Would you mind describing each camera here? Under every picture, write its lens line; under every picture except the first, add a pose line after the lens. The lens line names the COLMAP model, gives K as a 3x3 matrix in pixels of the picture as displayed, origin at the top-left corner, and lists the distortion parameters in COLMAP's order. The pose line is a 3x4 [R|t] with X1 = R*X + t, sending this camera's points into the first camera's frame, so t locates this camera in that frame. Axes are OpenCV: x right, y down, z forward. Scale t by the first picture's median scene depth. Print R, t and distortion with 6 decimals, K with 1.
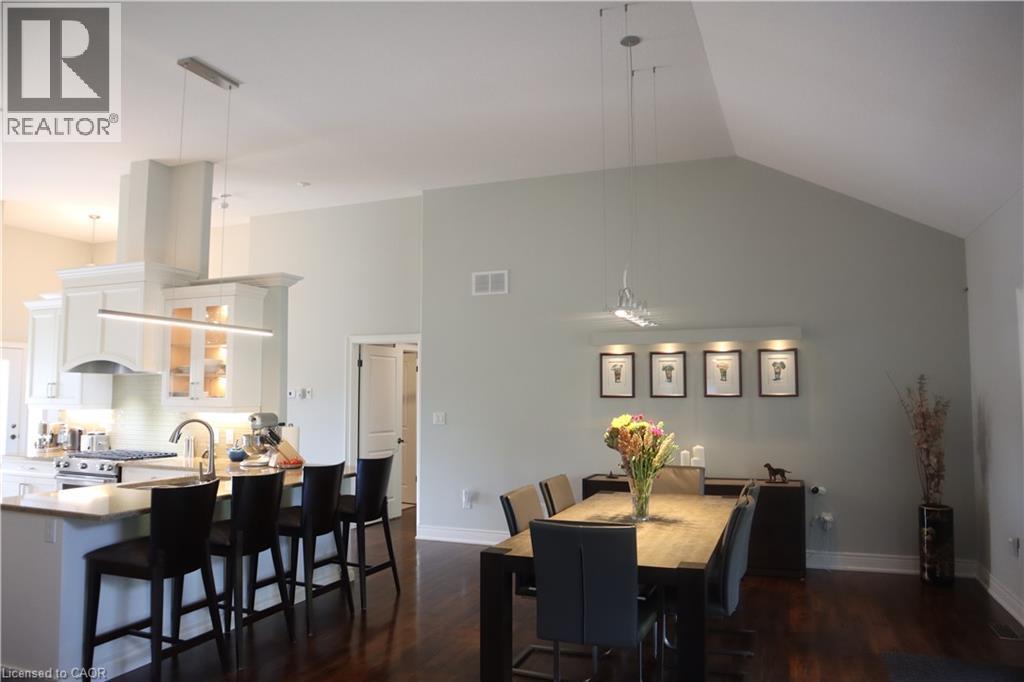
lens RADIAL K [[713.1, 0, 511.4], [0, 713.1, 347.3], [0, 0, 1]] dist [-0.123189, 0.079859]
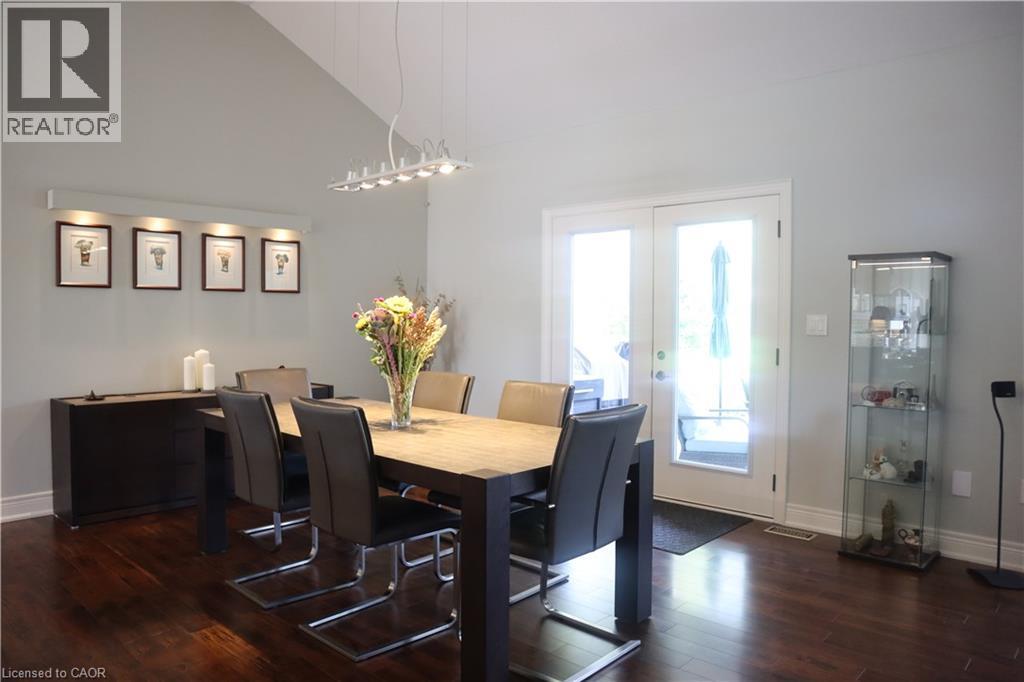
lens RADIAL K [[713.1, 0, 512.5], [0, 713.1, 341.1], [0, 0, 1]] dist [-0.123189, 0.079859]
pose [[0.364999, -0.027475, 0.930602, -0.353207], [-0.070125, 0.995914, 0.056907, 0.059166], [-0.928363, -0.086029, 0.361581, 0.382775]]
